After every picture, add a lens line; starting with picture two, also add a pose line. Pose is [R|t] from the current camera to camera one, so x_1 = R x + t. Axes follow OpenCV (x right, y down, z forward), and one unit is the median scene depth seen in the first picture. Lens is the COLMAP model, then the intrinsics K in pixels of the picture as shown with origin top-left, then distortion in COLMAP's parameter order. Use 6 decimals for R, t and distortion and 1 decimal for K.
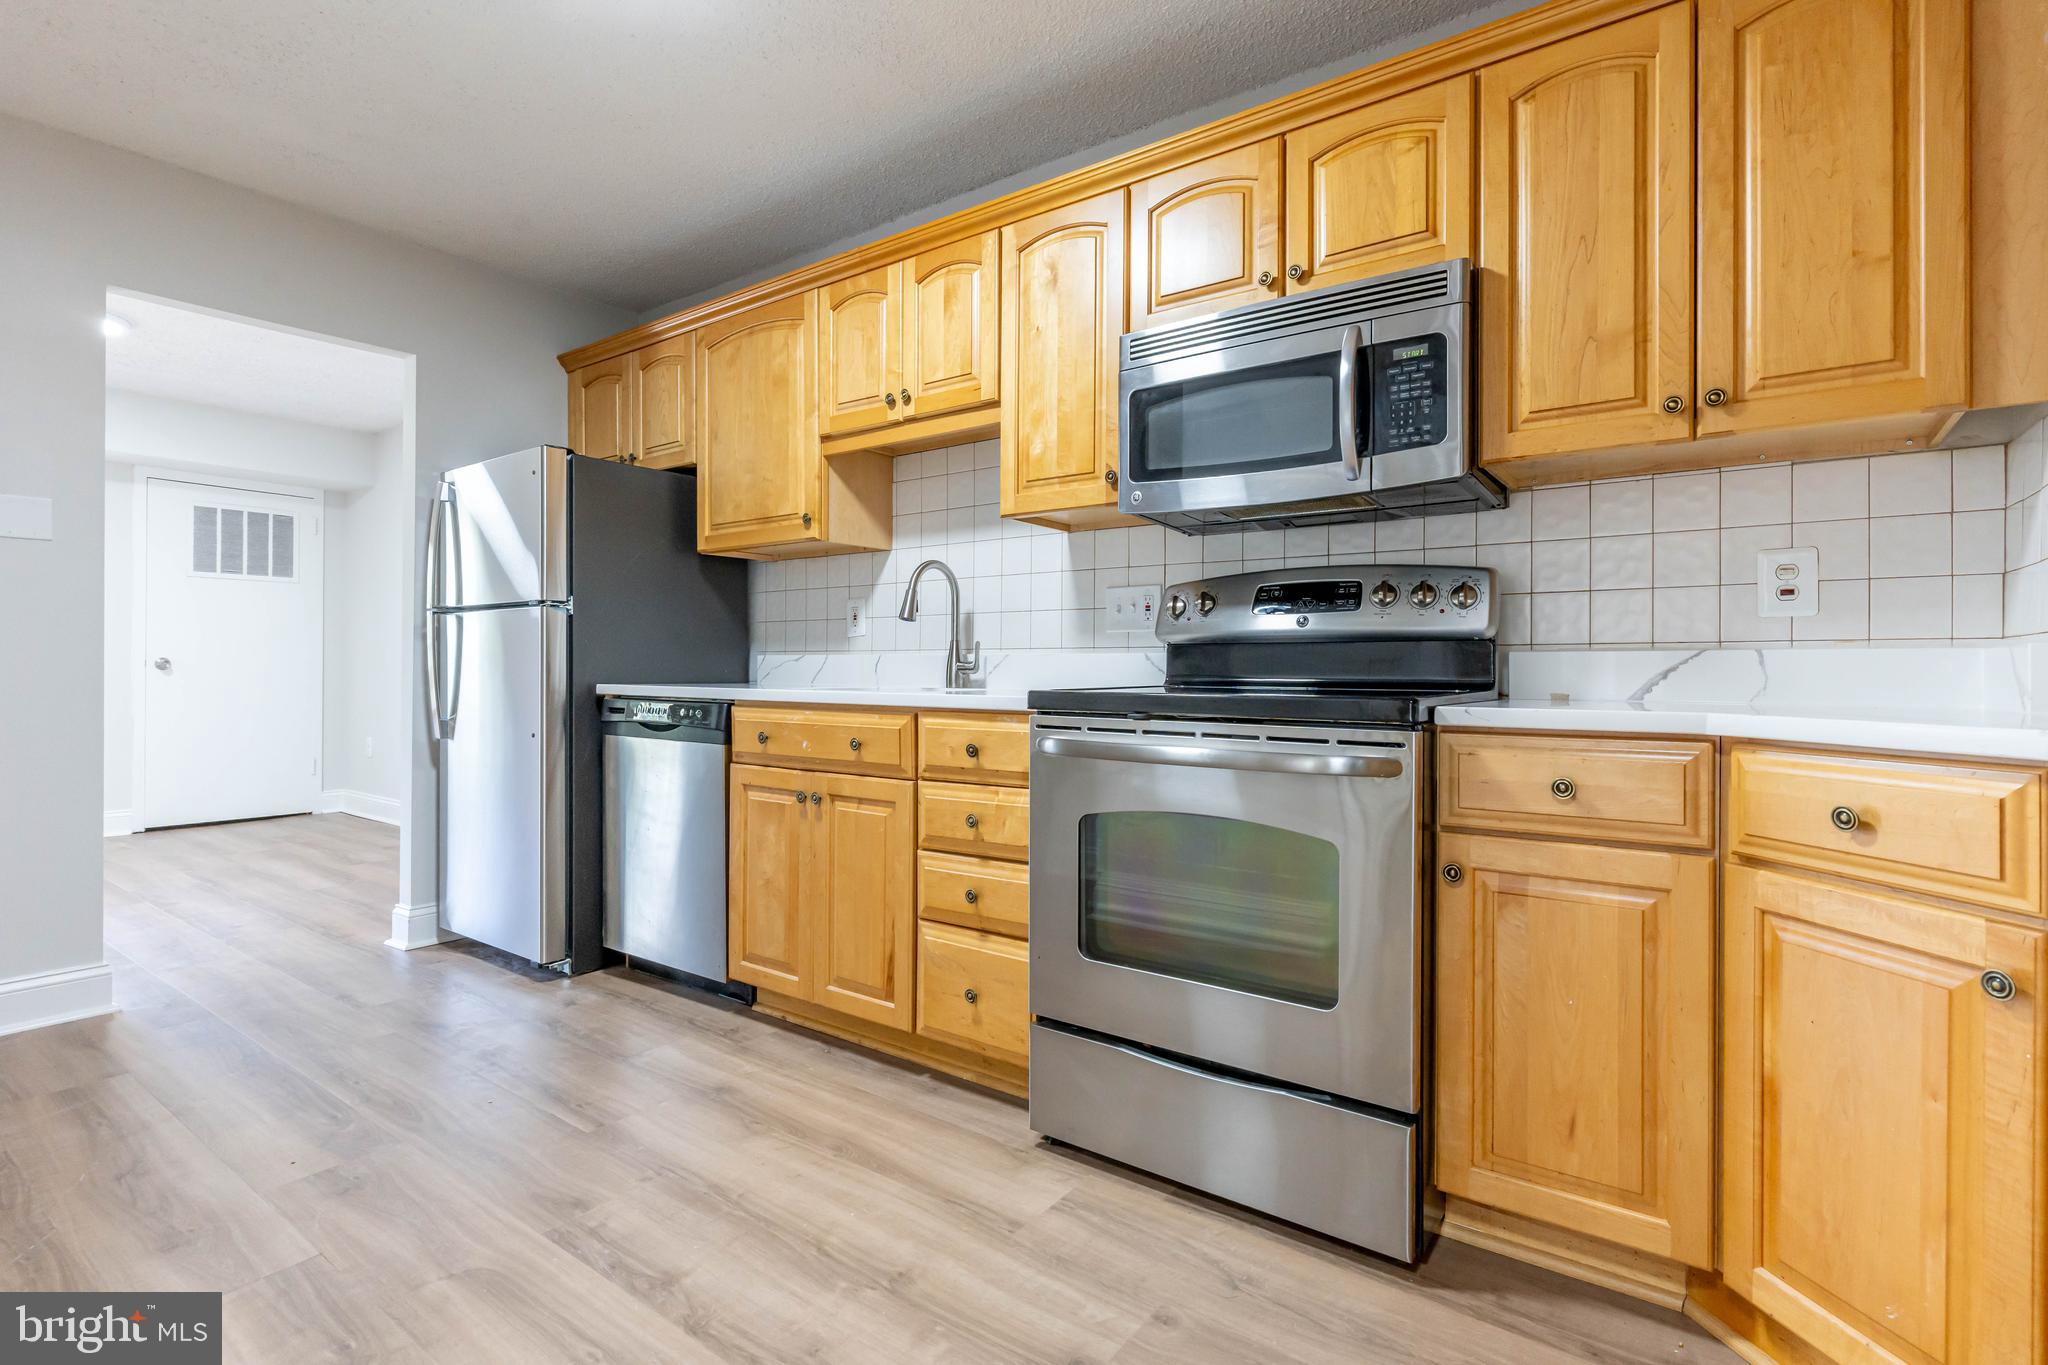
lens RADIAL K [[979.2, 0, 1033.2], [0, 979.2, 674.7], [0, 0, 1]] dist [0.001447, -0.000290]
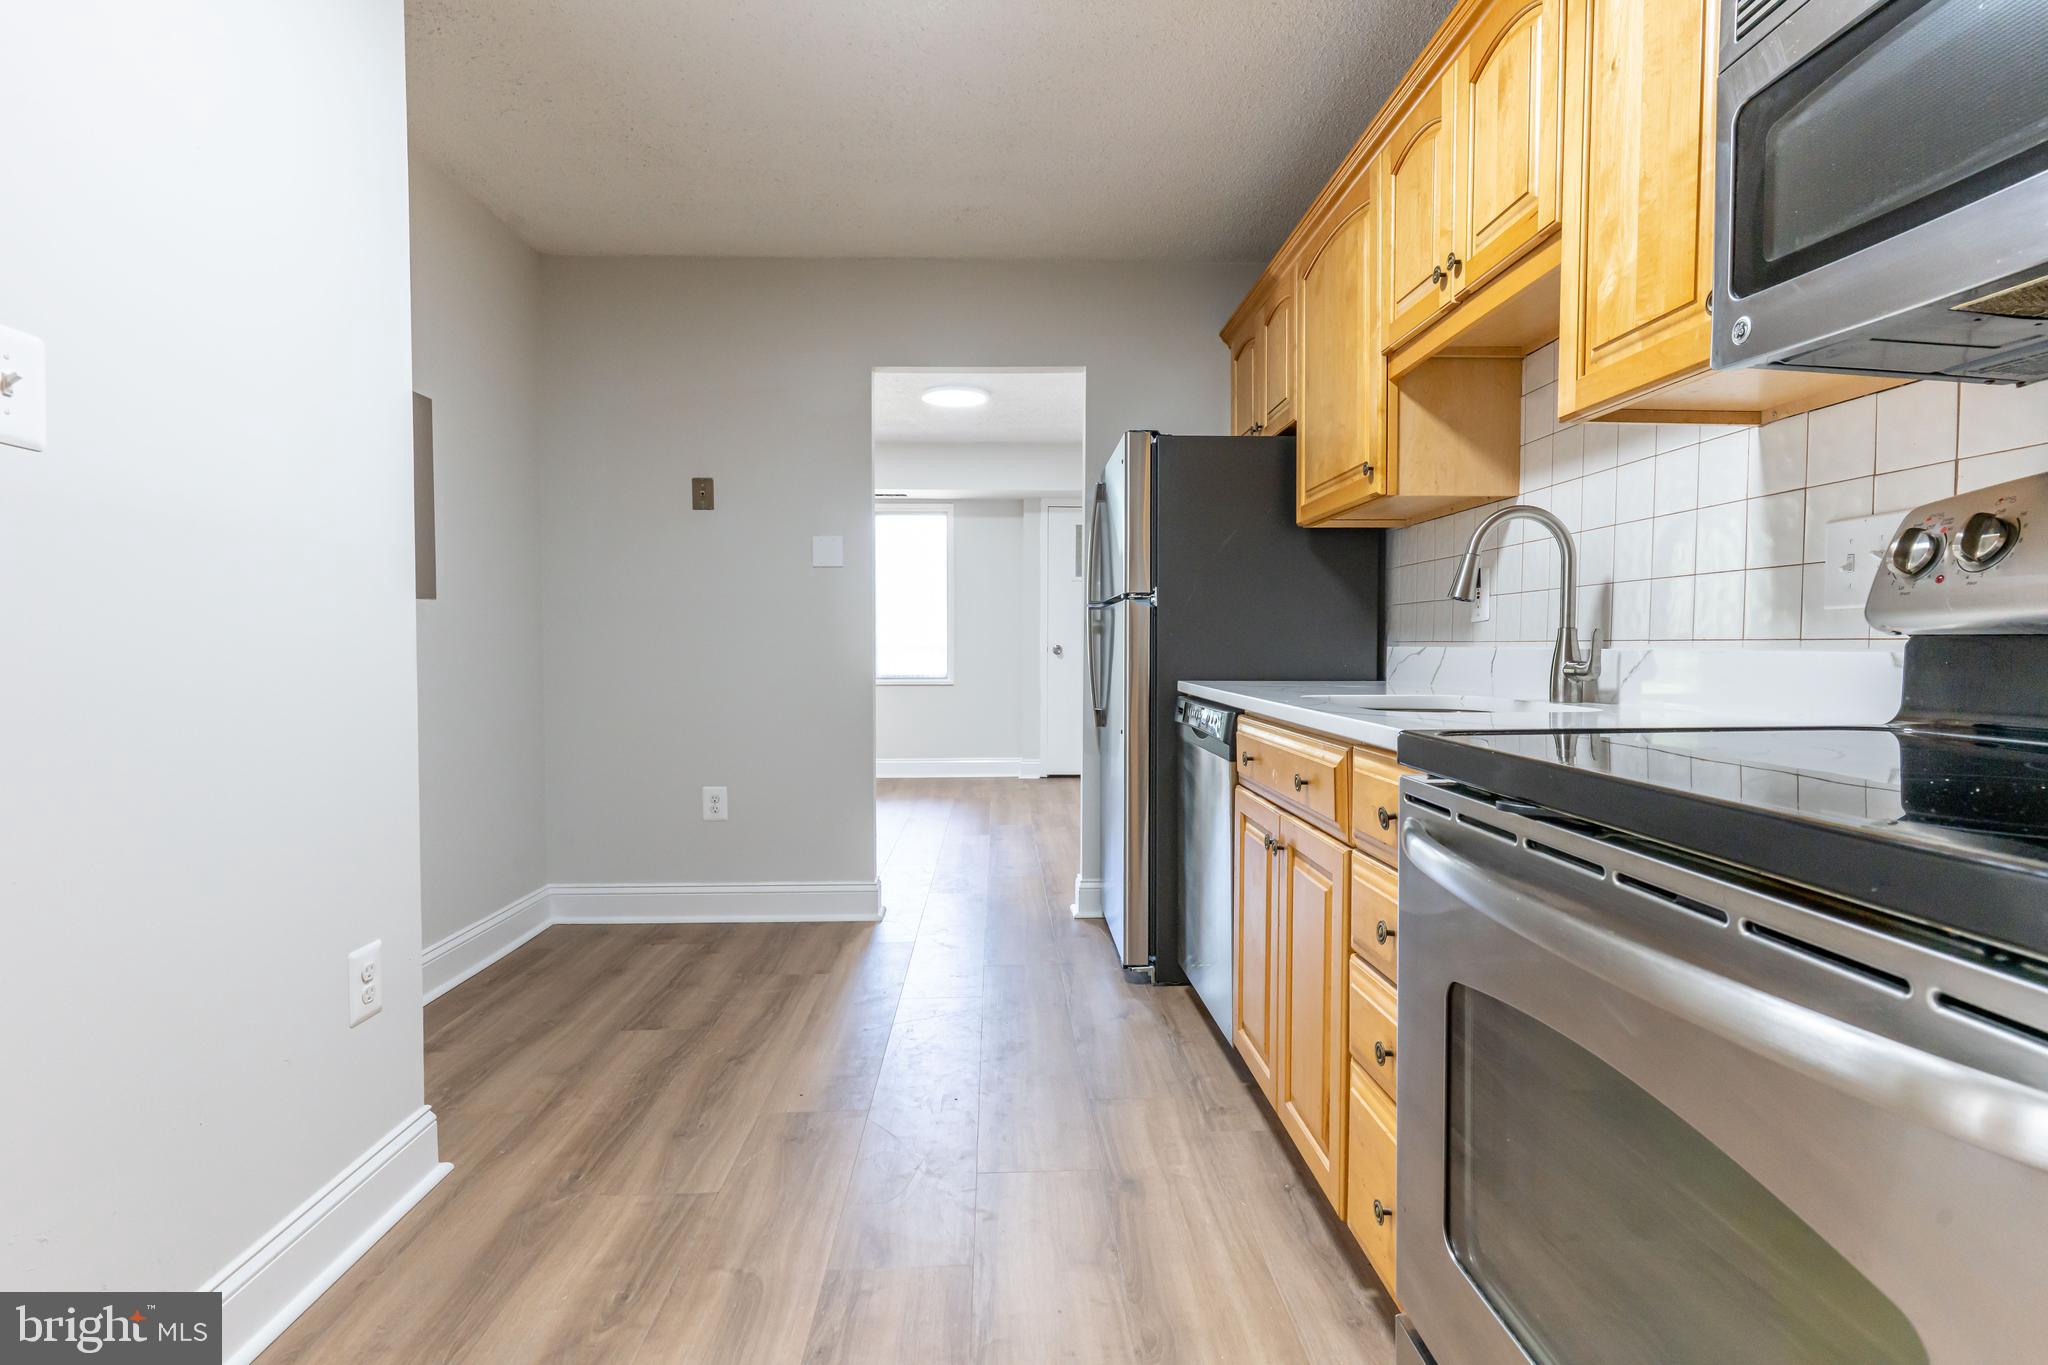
lens RADIAL K [[979.2, 0, 1029.3], [0, 979.2, 681.3], [0, 0, 1]] dist [0.001447, -0.000290]
pose [[0.618683, 0.026221, -0.785203, 0.214185], [-0.001771, 0.999487, 0.031982, -0.020890], [0.785638, -0.018396, 0.618412, 0.345973]]
